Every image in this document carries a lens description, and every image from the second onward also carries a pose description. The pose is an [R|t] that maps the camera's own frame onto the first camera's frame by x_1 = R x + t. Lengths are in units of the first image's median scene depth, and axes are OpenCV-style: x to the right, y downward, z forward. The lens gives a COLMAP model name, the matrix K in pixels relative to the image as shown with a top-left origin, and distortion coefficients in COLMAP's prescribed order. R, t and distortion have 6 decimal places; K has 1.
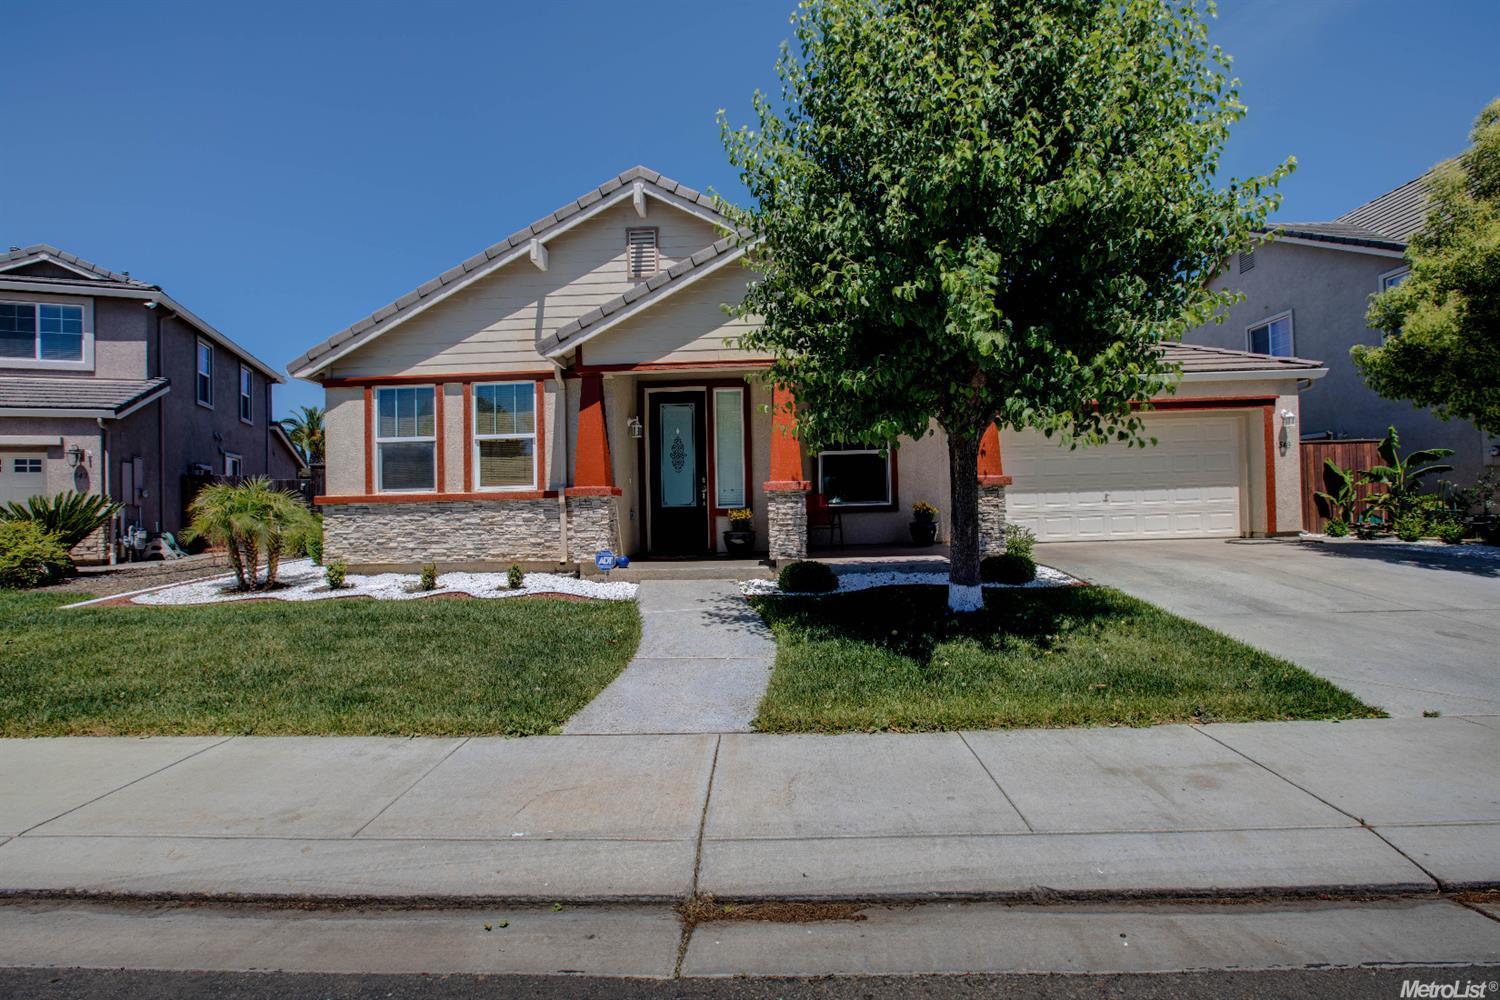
lens RADIAL K [[676.7, 0, 748.3], [0, 676.7, 501.6], [0, 0, 1]] dist [-0.046335, 0.014255]
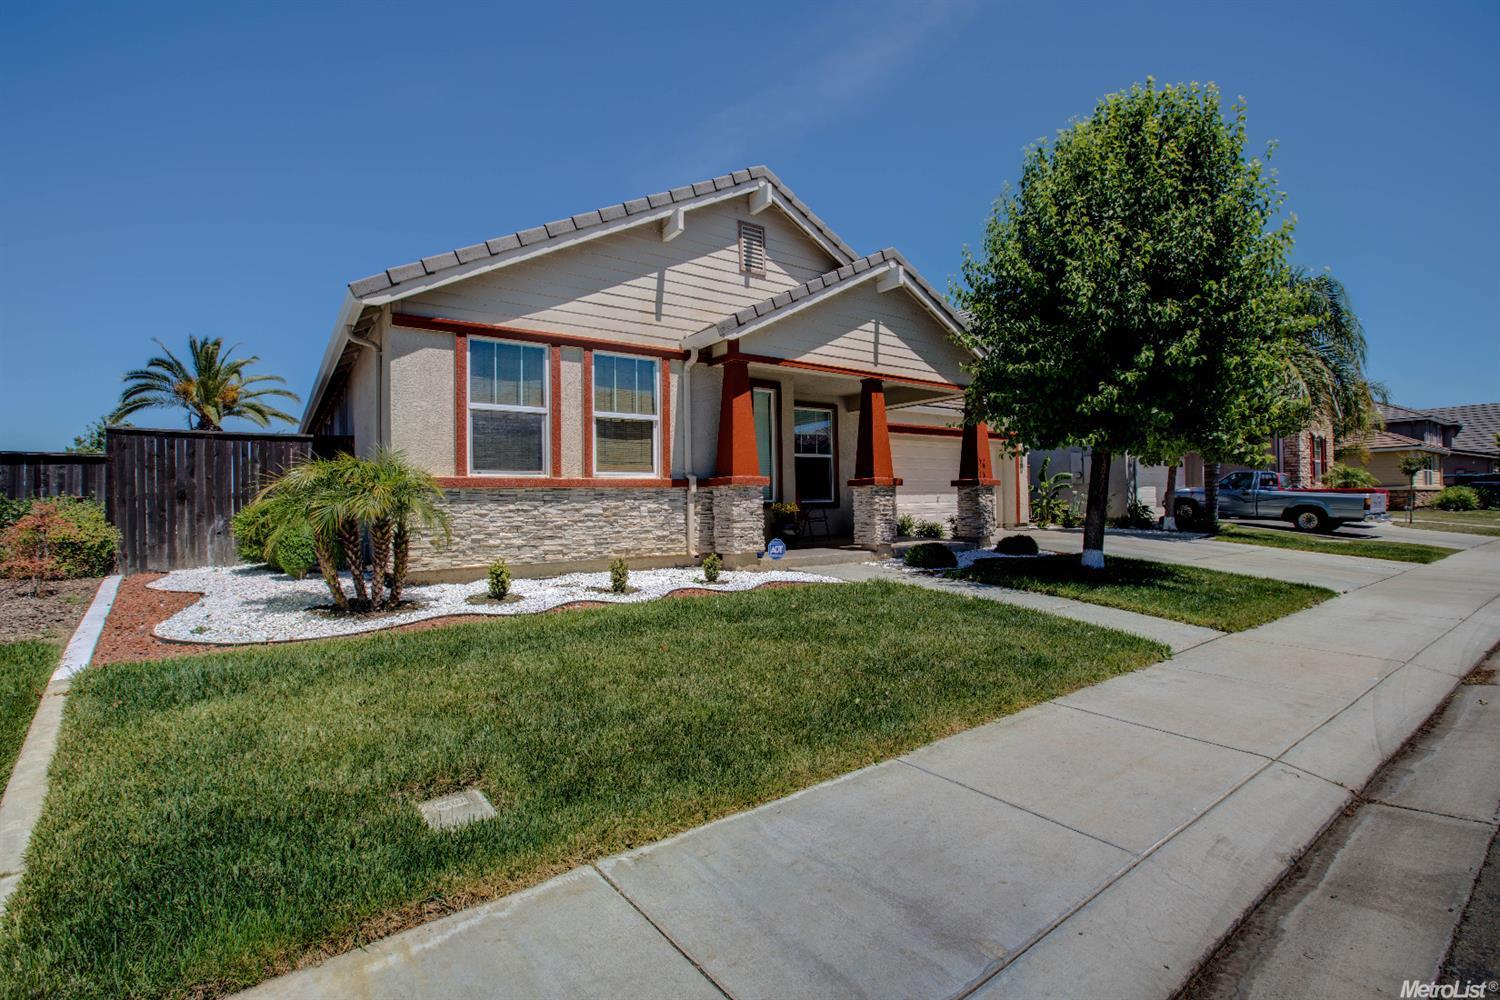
lens RADIAL K [[676.7, 0, 743.6], [0, 676.7, 492.1], [0, 0, 1]] dist [-0.046335, 0.014255]
pose [[0.793041, 0.022228, 0.608763, -0.778228], [-0.007119, 0.999604, -0.027225, 0.026183], [-0.609127, 0.017257, 0.792885, 0.205397]]
